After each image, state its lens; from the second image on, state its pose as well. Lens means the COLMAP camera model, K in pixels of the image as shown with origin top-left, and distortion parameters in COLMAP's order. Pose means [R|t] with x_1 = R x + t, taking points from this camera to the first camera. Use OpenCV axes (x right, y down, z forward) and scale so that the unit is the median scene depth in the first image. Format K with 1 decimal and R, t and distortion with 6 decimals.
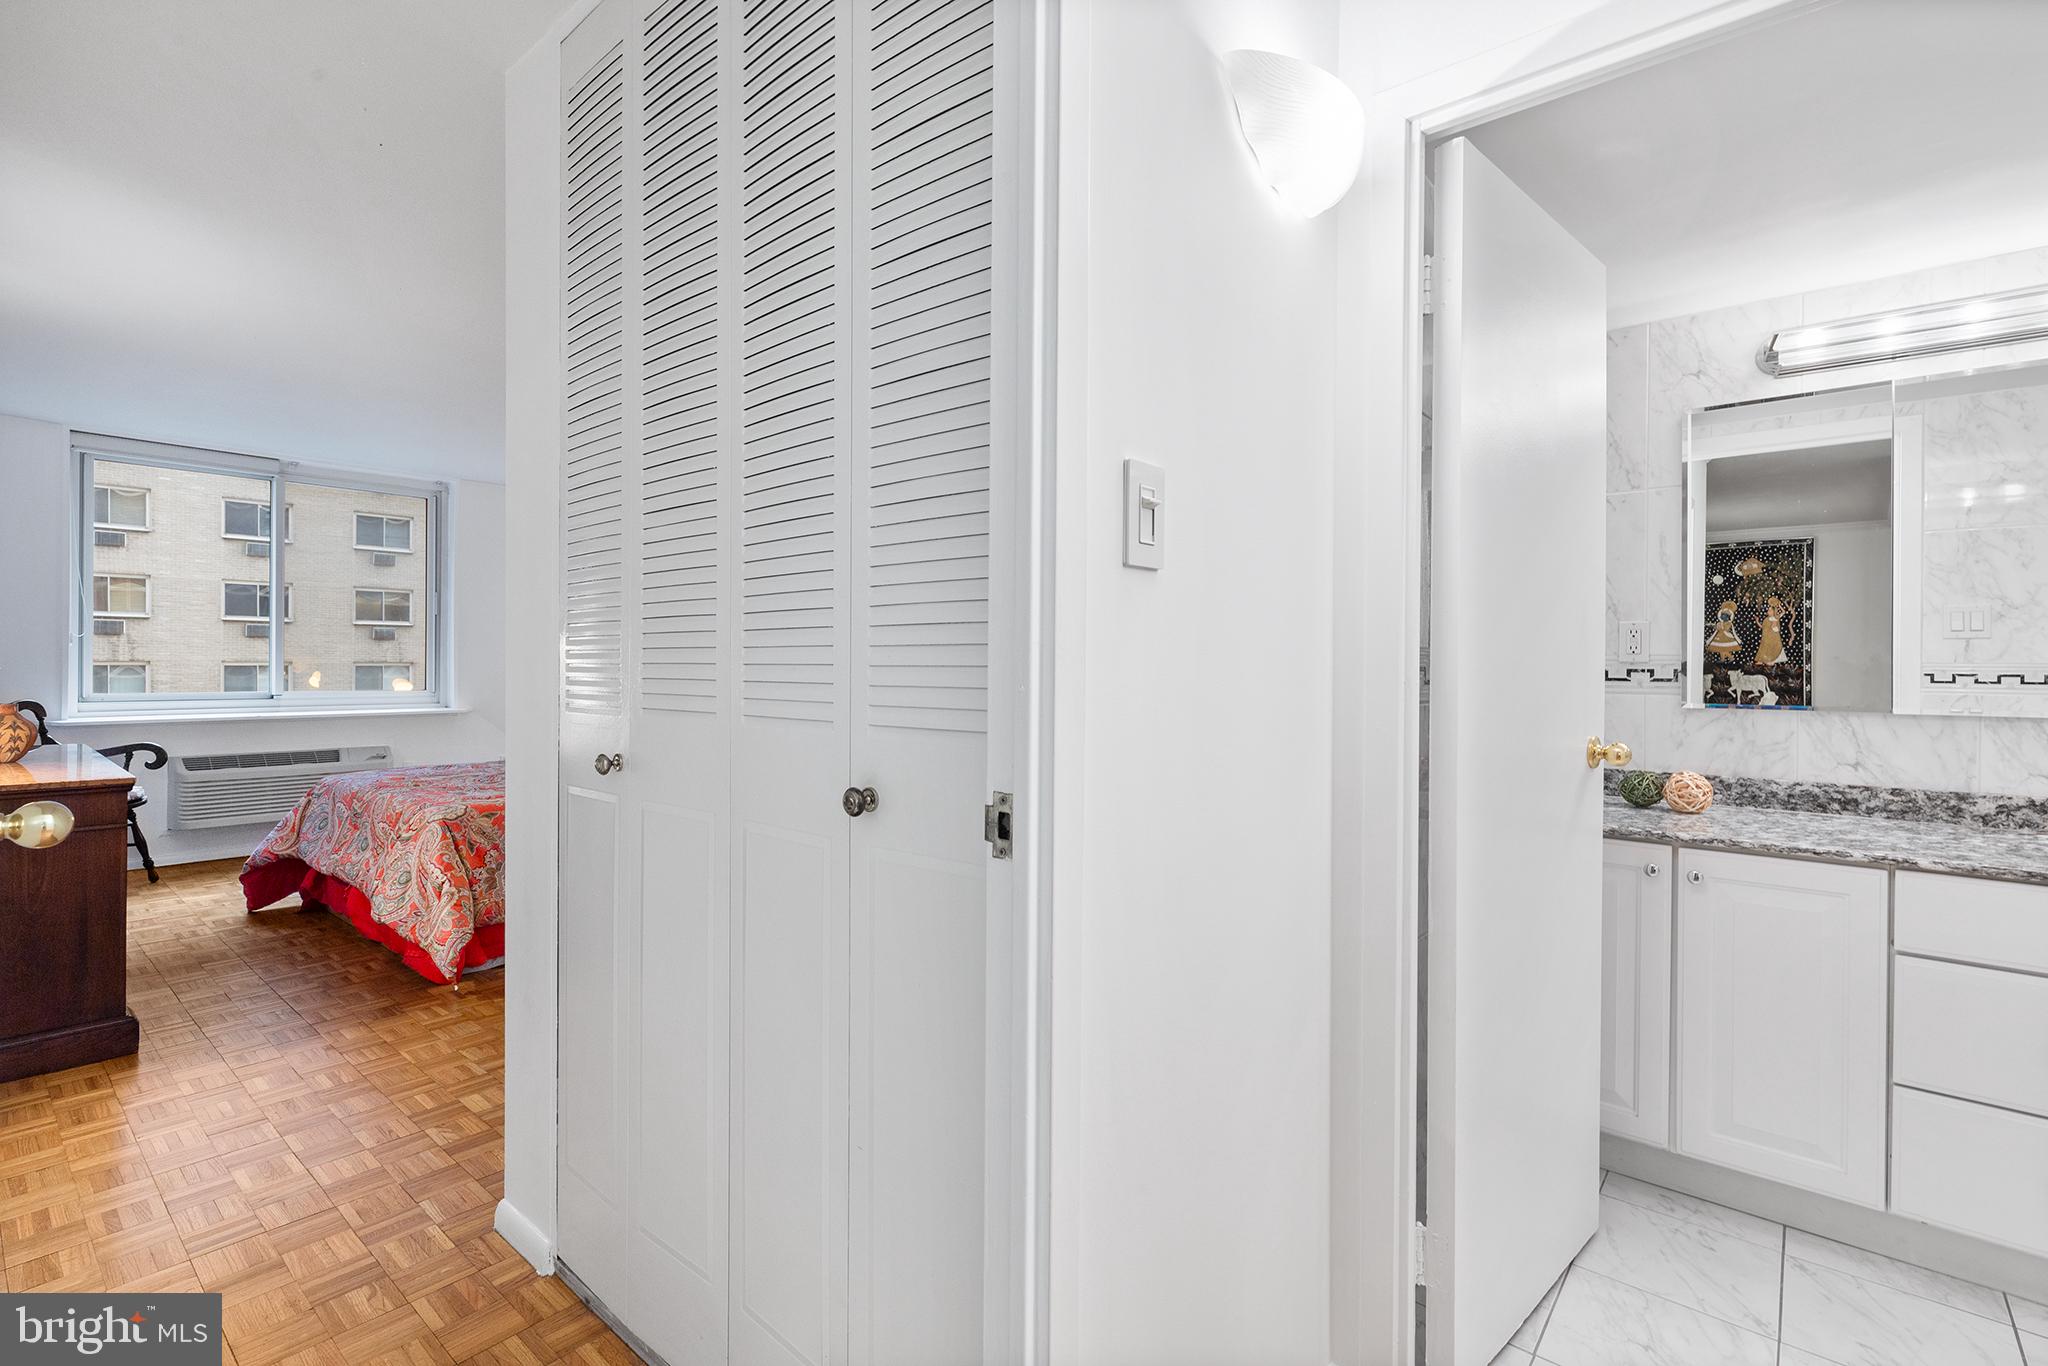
lens RADIAL K [[934.8, 0, 1018.3], [0, 934.8, 669.9], [0, 0, 1]] dist [0.005996, -0.001616]
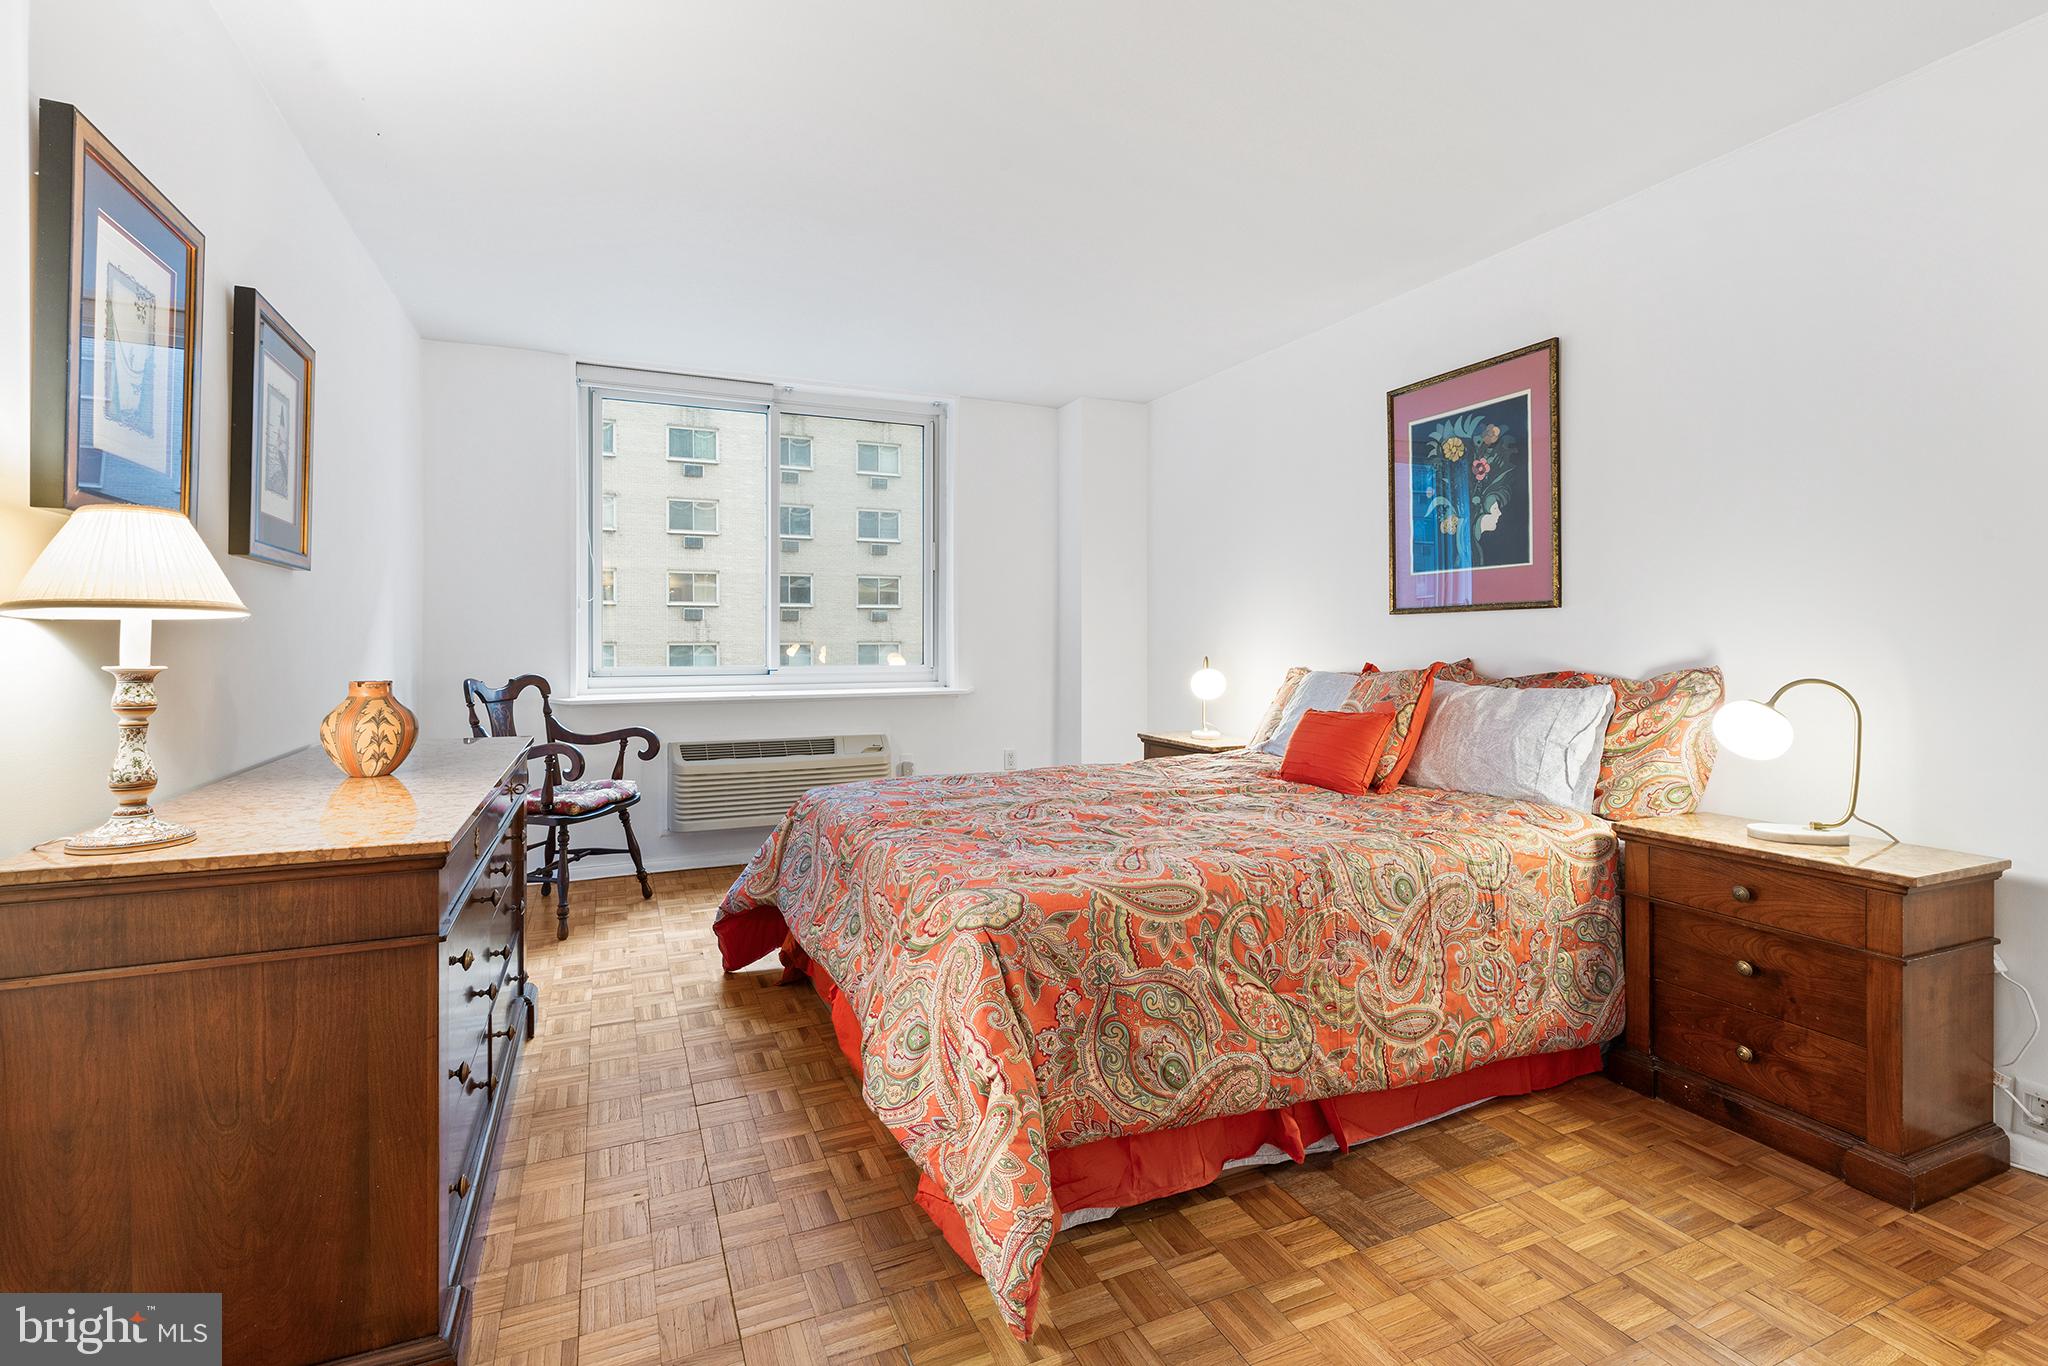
lens RADIAL K [[934.8, 0, 993.7], [0, 934.8, 631.4], [0, 0, 1]] dist [0.005996, -0.001616]
pose [[0.890001, -0.014334, -0.455733, -0.314292], [0.006499, 0.999803, -0.018755, 0.012503], [0.455912, 0.013730, 0.889919, 0.462579]]
